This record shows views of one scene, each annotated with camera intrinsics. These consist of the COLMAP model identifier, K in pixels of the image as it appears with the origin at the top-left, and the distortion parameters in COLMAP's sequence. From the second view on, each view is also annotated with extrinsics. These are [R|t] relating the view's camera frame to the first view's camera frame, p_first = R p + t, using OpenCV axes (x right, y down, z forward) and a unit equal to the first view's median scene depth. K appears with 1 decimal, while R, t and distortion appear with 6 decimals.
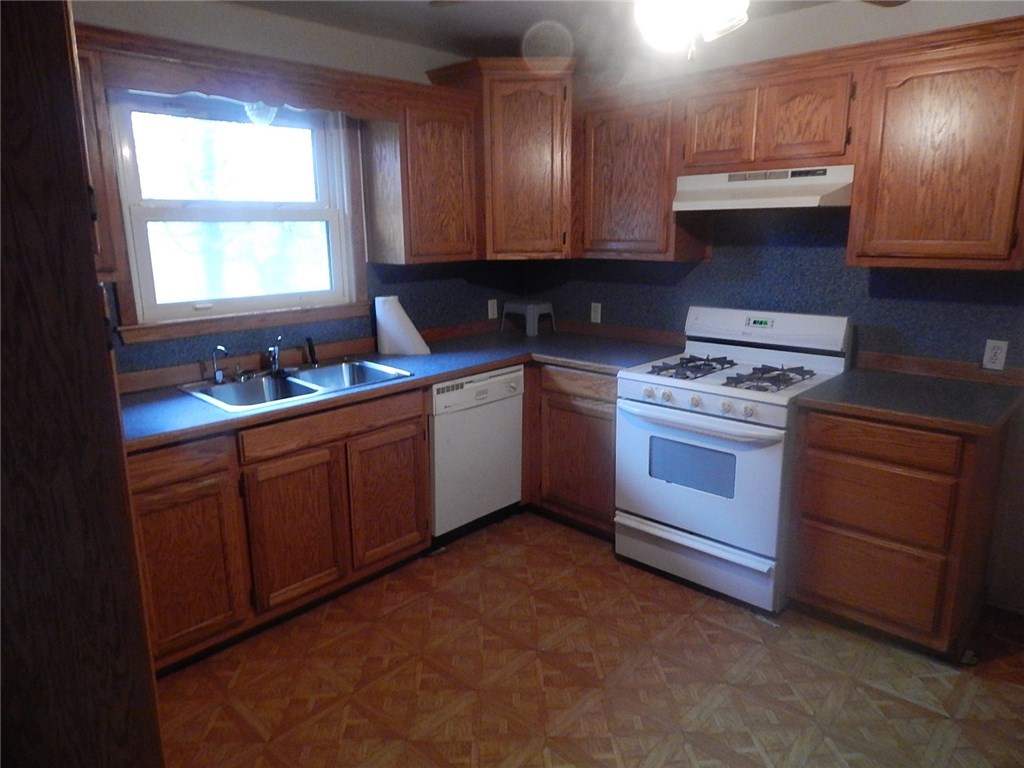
lens RADIAL K [[682.4, 0, 513.9], [0, 682.4, 382.5], [0, 0, 1]] dist [-0.003855, -0.001130]
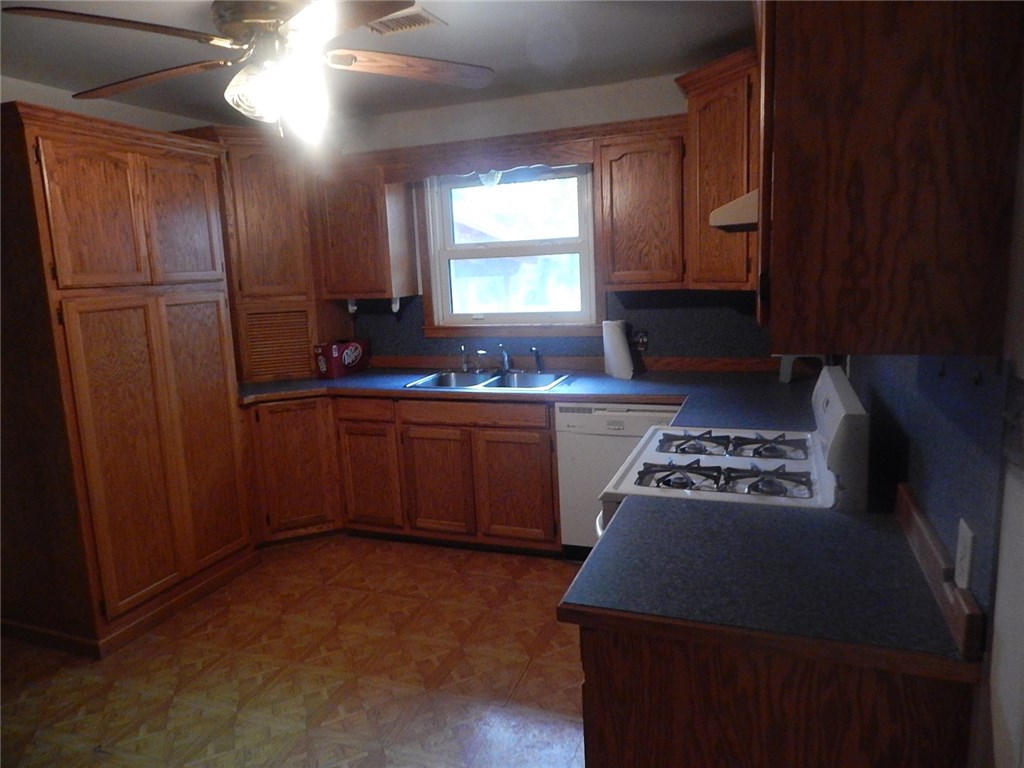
lens RADIAL K [[682.4, 0, 513.4], [0, 682.4, 381.9], [0, 0, 1]] dist [-0.003855, -0.001130]
pose [[0.371347, 0.150413, -0.916230, 0.906334], [-0.166276, 0.981612, 0.093755, -0.127850], [0.913485, 0.117531, 0.389528, 0.539962]]
